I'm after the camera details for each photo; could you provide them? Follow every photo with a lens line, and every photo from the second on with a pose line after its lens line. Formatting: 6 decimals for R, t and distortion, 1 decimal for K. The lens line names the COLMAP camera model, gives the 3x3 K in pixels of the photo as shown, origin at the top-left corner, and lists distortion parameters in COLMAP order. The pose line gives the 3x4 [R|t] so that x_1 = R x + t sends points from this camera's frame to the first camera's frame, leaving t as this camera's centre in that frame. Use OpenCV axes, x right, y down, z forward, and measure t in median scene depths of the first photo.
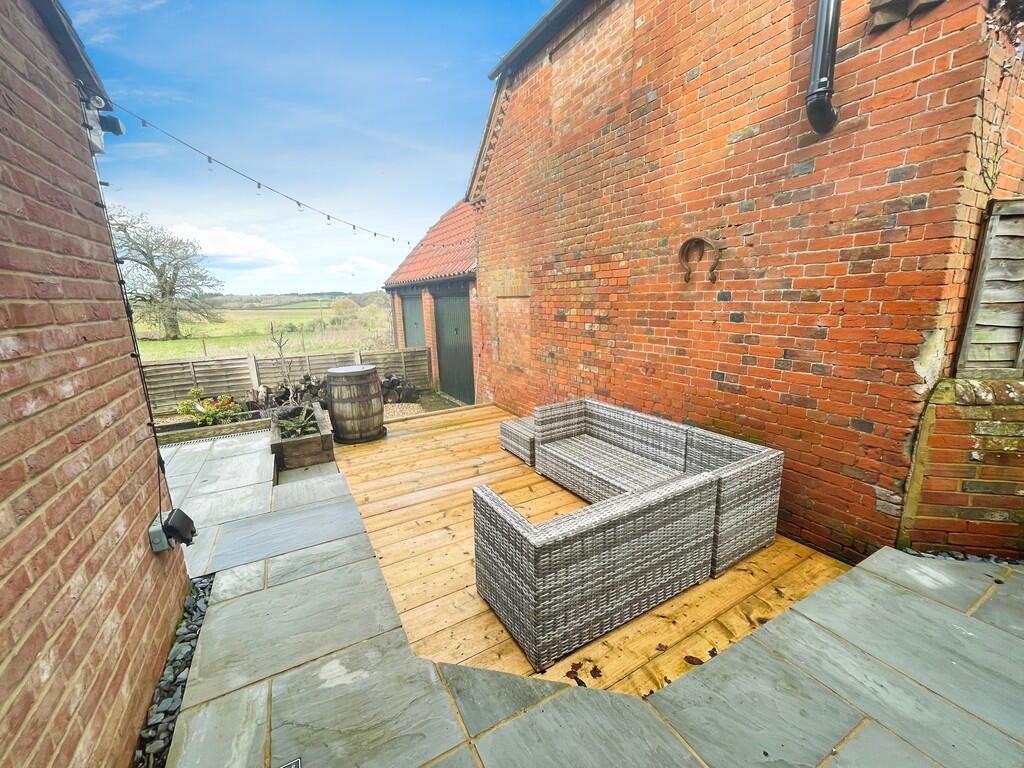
lens RADIAL K [[413.9, 0, 502.8], [0, 413.9, 396.4], [0, 0, 1]] dist [-0.001499, -0.000035]
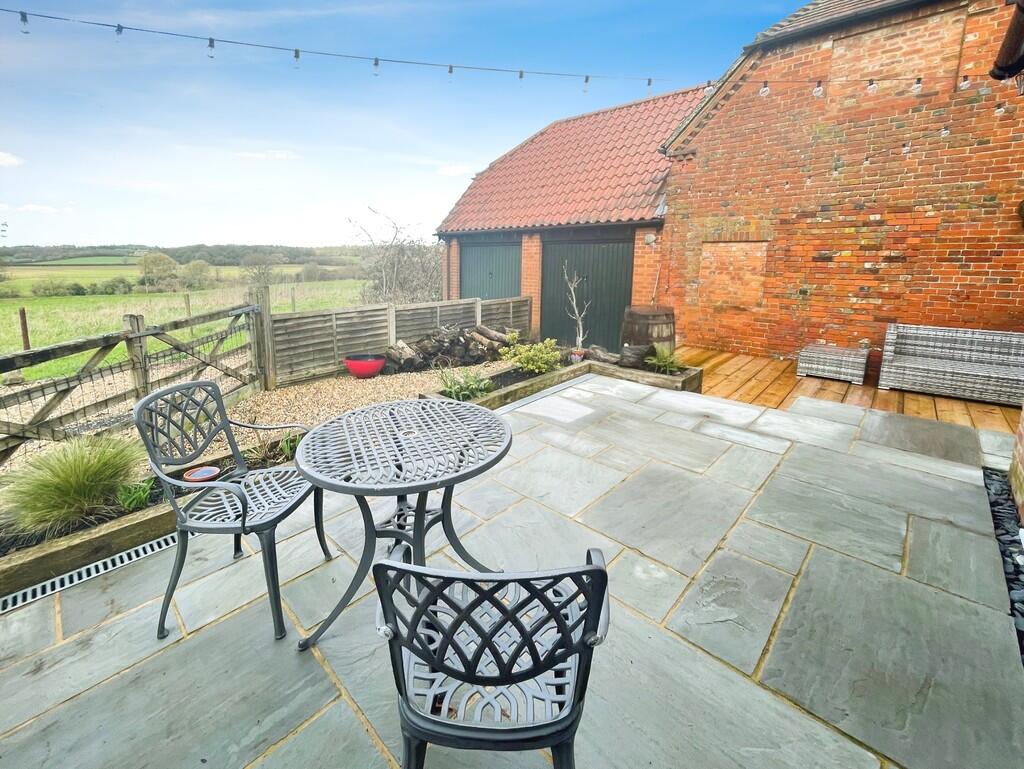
lens RADIAL K [[438.9, 0, 499.9], [0, 438.9, 332.5], [0, 0, 1]] dist [-0.002994, 0.000674]
pose [[0.950967, -0.036962, 0.307076, -1.081210], [0.056434, 0.996903, -0.054772, 0.029692], [-0.304100, 0.069416, 0.950108, 0.125897]]
